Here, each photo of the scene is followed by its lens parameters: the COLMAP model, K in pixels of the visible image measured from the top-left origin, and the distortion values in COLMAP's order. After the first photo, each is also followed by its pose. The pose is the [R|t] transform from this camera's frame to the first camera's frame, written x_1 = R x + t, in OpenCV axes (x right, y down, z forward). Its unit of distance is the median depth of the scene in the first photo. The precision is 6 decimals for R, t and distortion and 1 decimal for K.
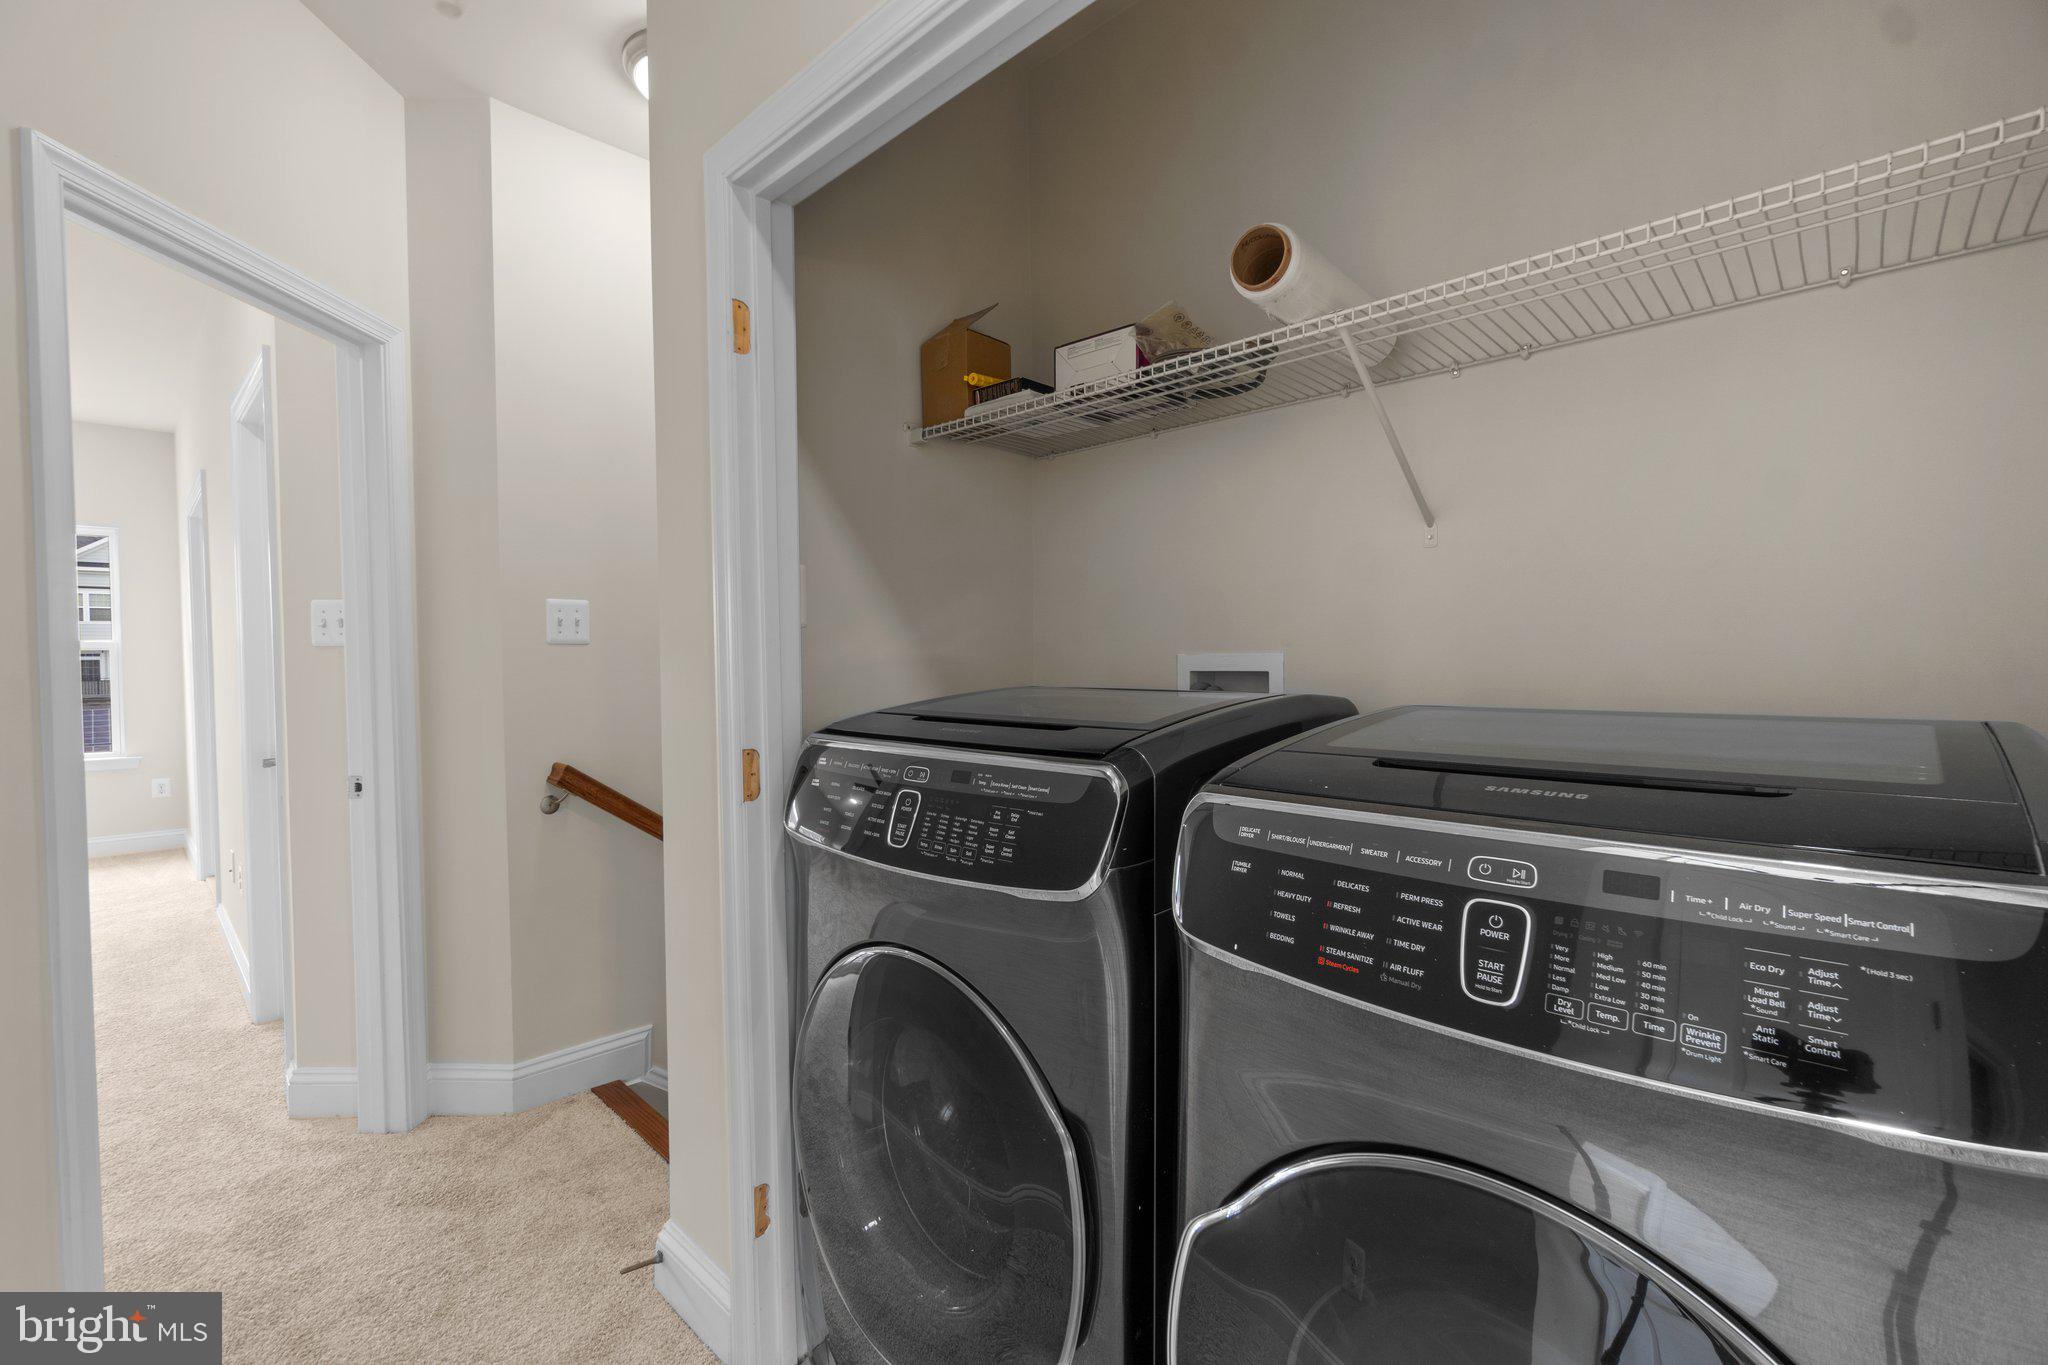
lens RADIAL K [[863.9, 0, 1017.0], [0, 863.9, 674.4], [0, 0, 1]] dist [-0.000468, 0.000734]
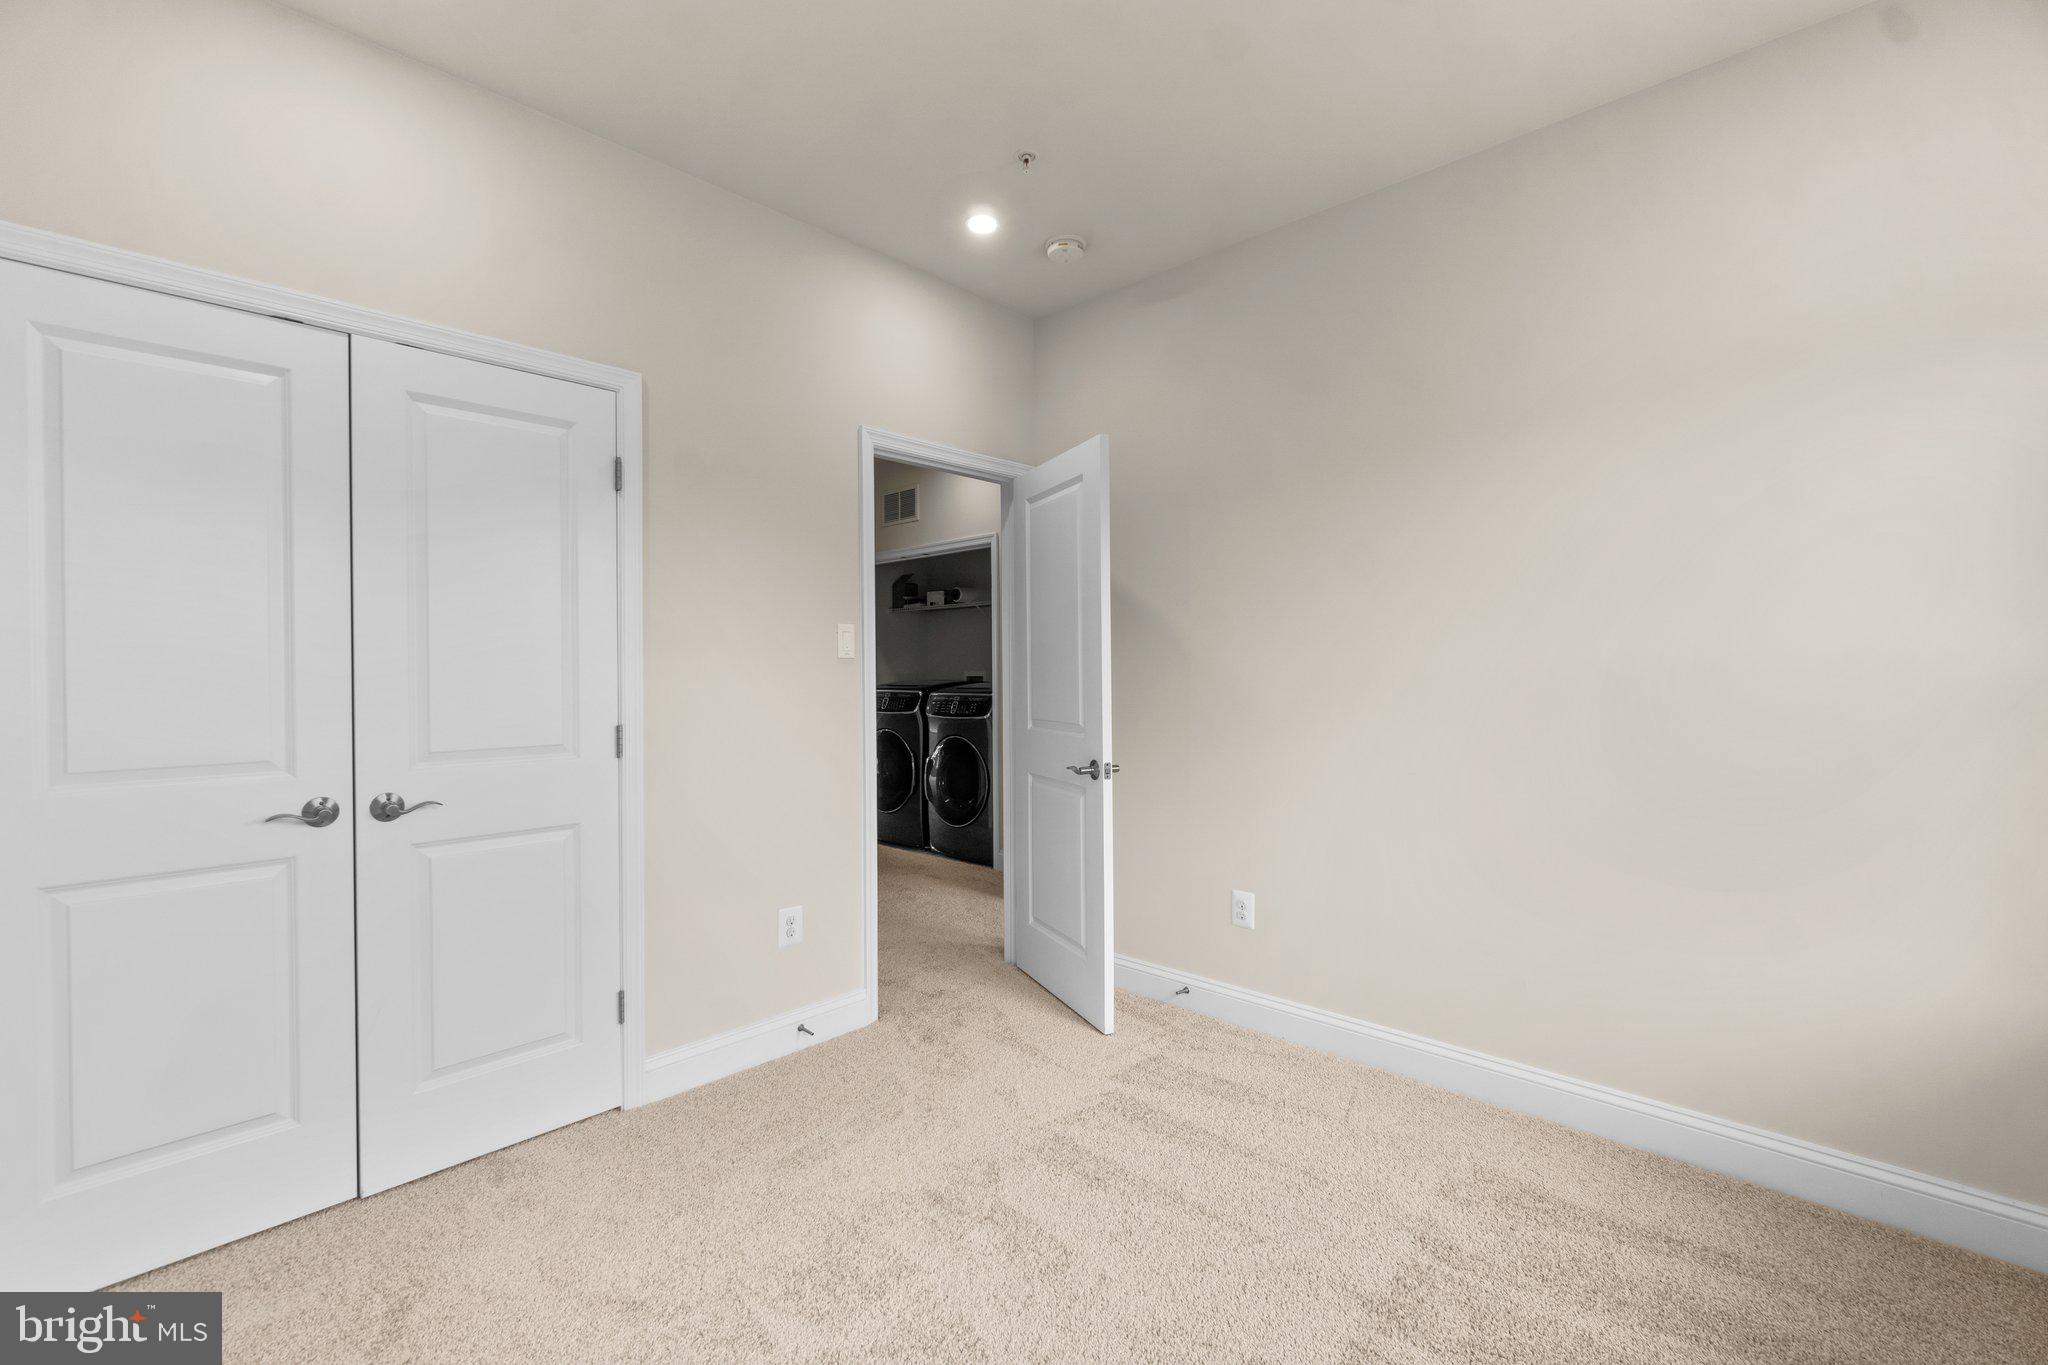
lens RADIAL K [[863.9, 0, 1030.3], [0, 863.9, 679.5], [0, 0, 1]] dist [-0.000468, 0.000734]
pose [[0.999795, 0.011672, 0.016563, 0.427172], [-0.011364, 0.999763, -0.018560, 0.077247], [-0.016776, 0.018368, 0.999691, -2.742642]]
